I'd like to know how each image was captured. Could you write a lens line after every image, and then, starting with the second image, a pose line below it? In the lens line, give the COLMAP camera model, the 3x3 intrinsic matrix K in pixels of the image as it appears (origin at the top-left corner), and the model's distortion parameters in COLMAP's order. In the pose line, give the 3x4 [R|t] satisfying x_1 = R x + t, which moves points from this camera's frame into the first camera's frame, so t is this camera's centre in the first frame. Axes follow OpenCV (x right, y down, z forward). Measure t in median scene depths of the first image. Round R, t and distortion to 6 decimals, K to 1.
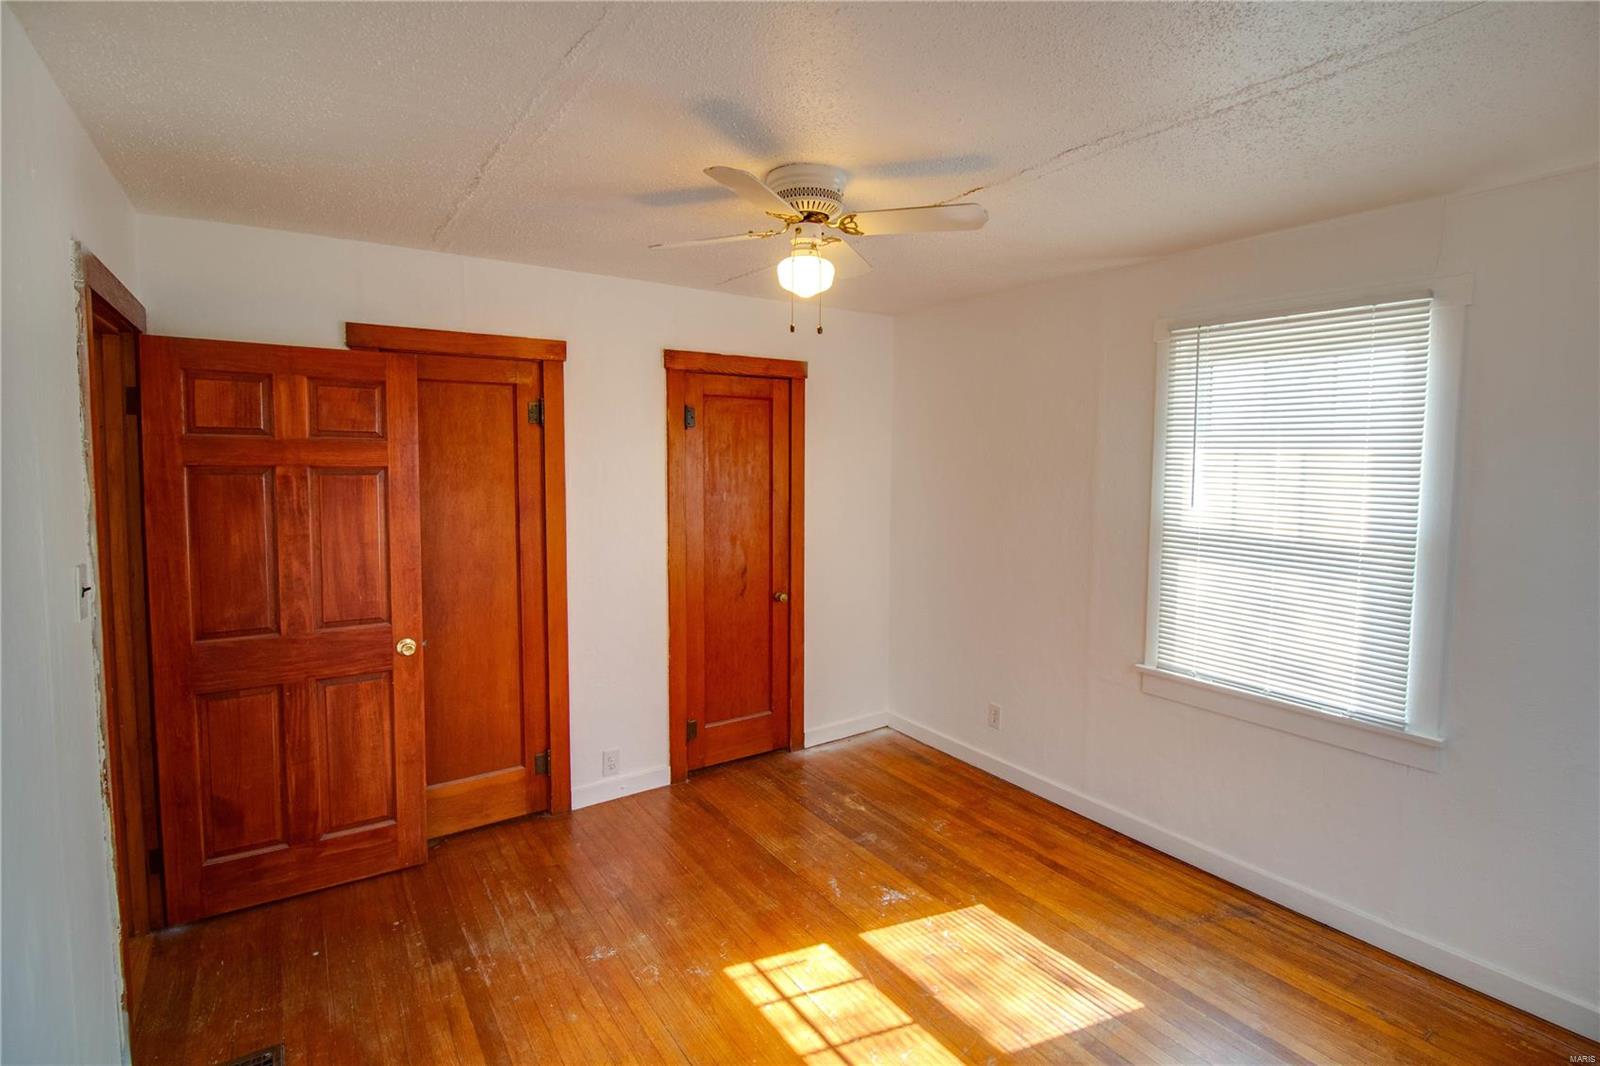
lens RADIAL K [[756.6, 0, 815.7], [0, 756.6, 508.5], [0, 0, 1]] dist [-0.004600, -0.011116]
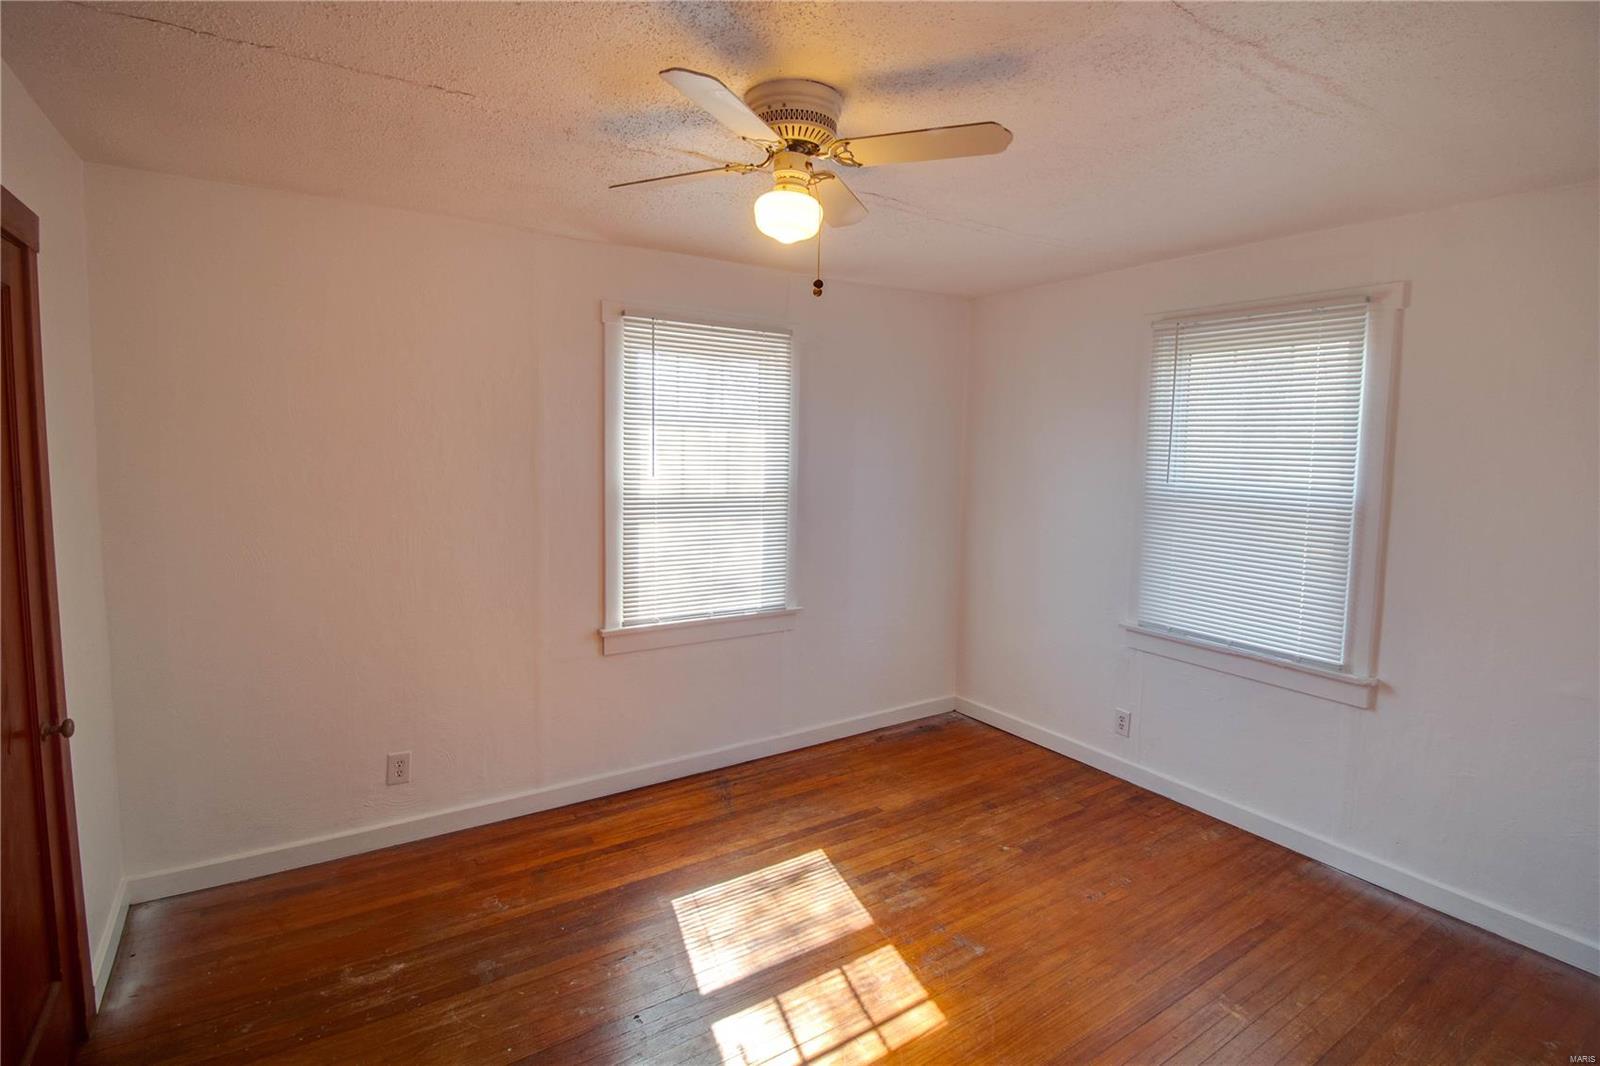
lens RADIAL K [[756.6, 0, 815.7], [0, 756.6, 508.5], [0, 0, 1]] dist [-0.004600, -0.011116]
pose [[0.029943, -0.086881, 0.995769, -0.648466], [0.054058, 0.994898, 0.085180, -0.038077], [-0.998089, 0.051279, 0.034486, 0.723081]]
